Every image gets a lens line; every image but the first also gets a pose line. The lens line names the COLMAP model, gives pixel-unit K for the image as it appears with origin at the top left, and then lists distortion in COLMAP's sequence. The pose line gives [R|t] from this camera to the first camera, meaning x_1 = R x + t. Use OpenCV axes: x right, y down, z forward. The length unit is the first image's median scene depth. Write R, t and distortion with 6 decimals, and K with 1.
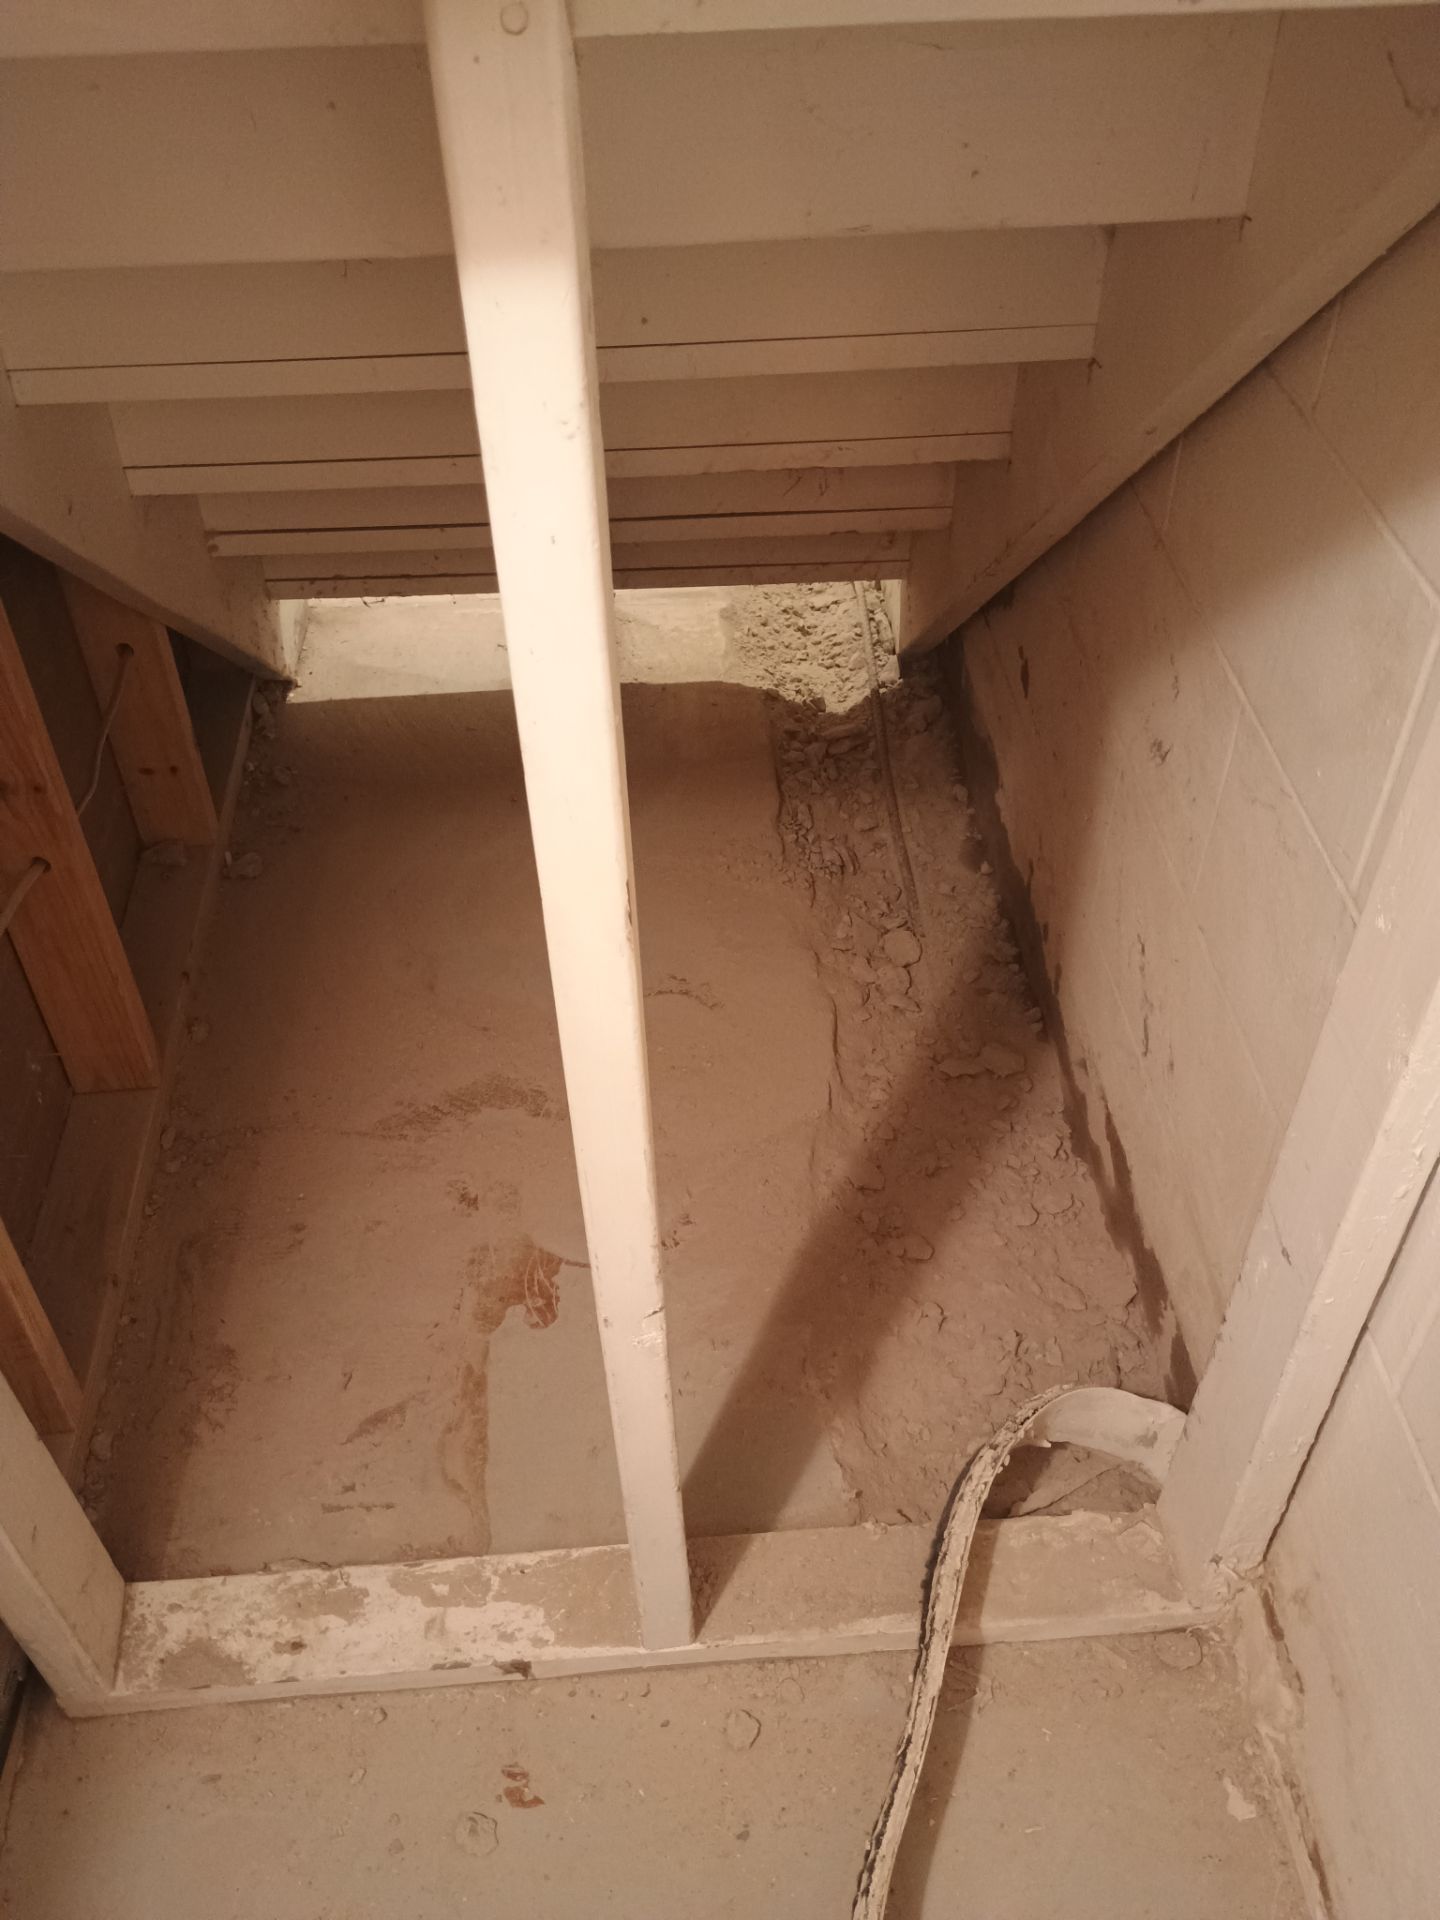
lens RADIAL K [[1665.6, 0, 705.1], [0, 1665.6, 964.2], [0, 0, 1]] dist [0.075781, -0.165798]
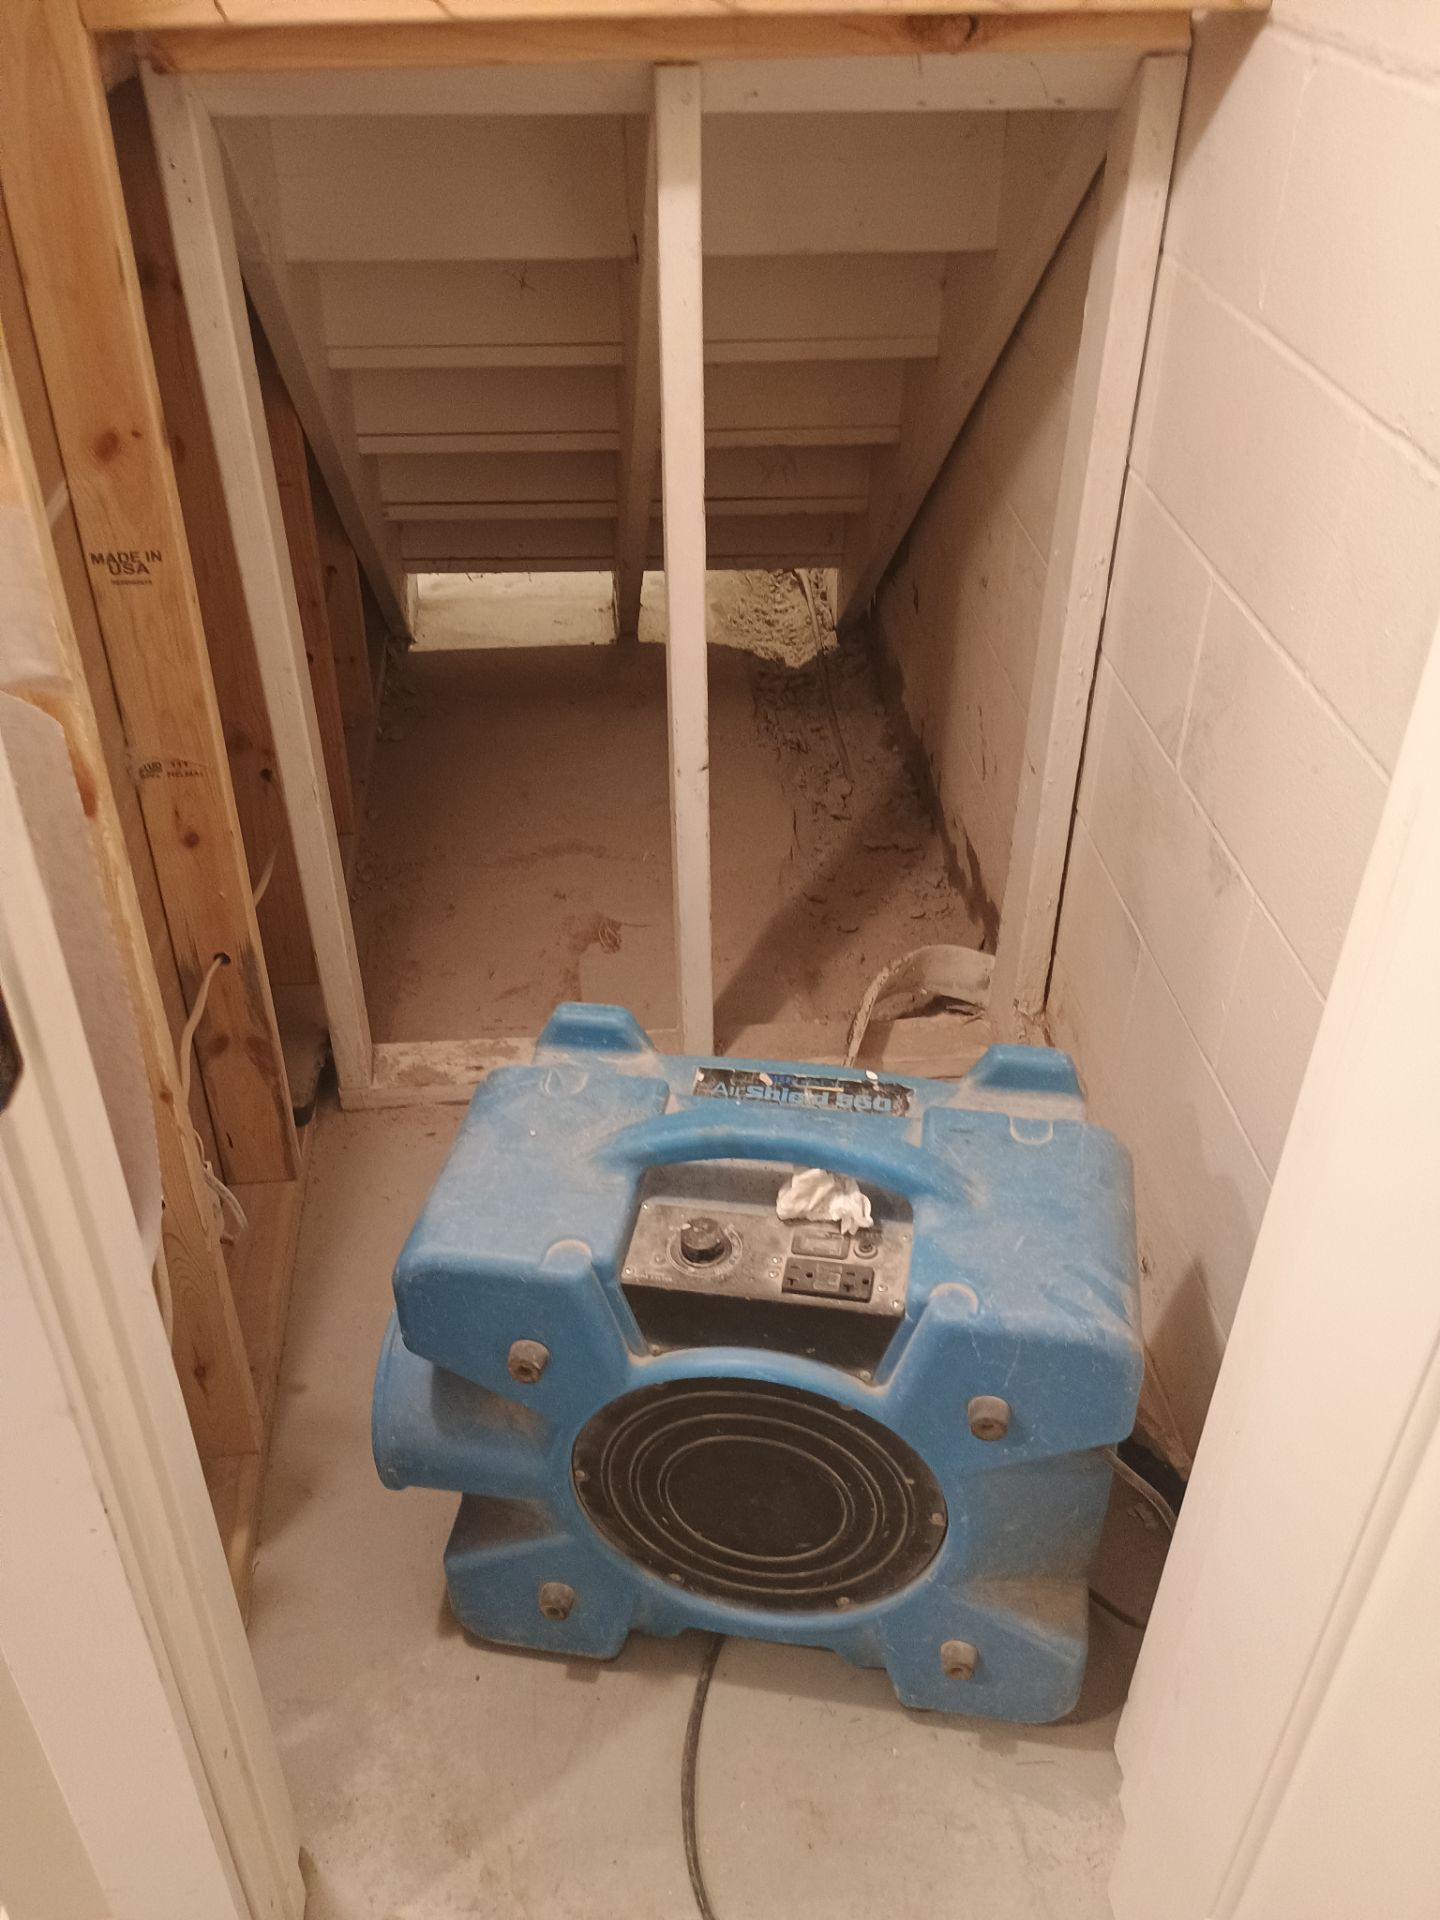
lens RADIAL K [[1649.6, 0, 720.0], [0, 1649.6, 960.0], [0, 0, 1]] dist [0.069891, -0.090059]
pose [[0.999393, 0.002892, 0.034705, -0.041268], [0.001612, 0.991636, -0.129055, 0.358441], [-0.034788, 0.129032, 0.991030, -0.465931]]
